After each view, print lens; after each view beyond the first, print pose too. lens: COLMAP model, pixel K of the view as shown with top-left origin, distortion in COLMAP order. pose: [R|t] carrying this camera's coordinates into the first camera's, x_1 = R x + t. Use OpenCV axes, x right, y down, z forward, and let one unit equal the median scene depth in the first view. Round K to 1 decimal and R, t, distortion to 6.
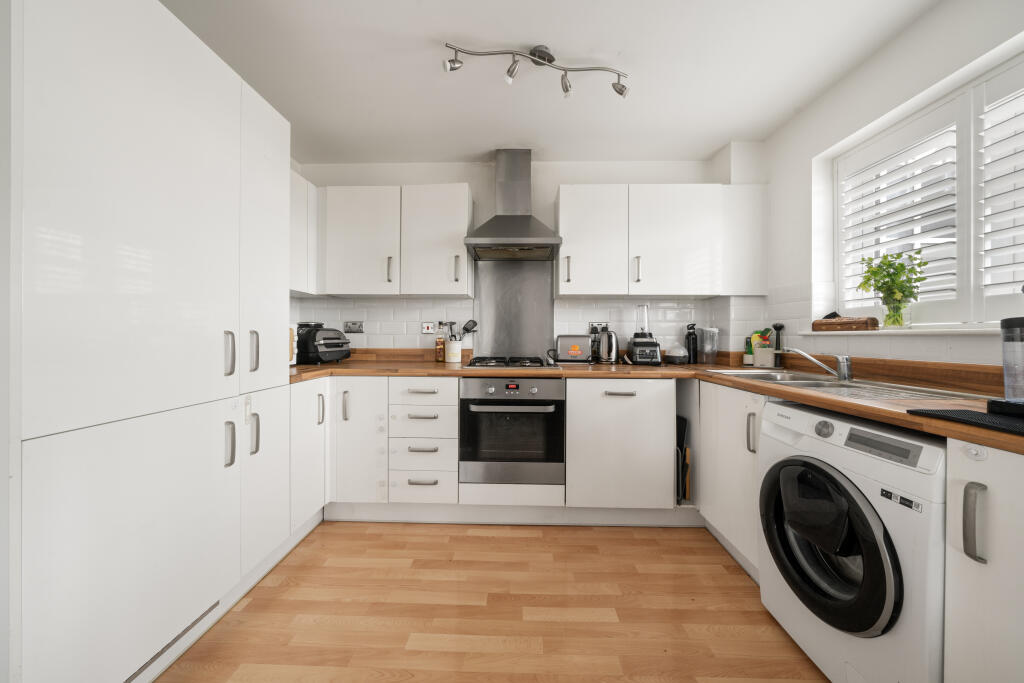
lens RADIAL K [[354.3, 0, 504.1], [0, 354.3, 337.3], [0, 0, 1]] dist [-0.007485, 0.000612]
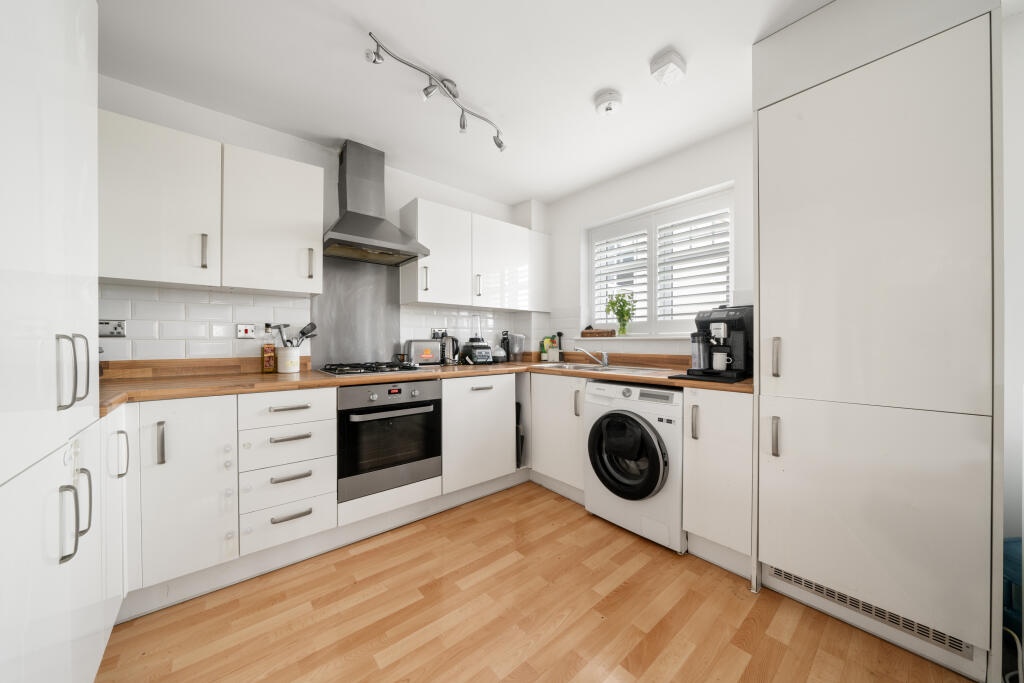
lens RADIAL K [[354.3, 0, 508.6], [0, 354.3, 343.1], [0, 0, 1]] dist [-0.007485, 0.000612]
pose [[0.745327, -0.007961, 0.666652, -0.405060], [0.004722, 0.999967, 0.006661, -0.002972], [-0.666683, -0.001817, 0.745339, 0.035527]]
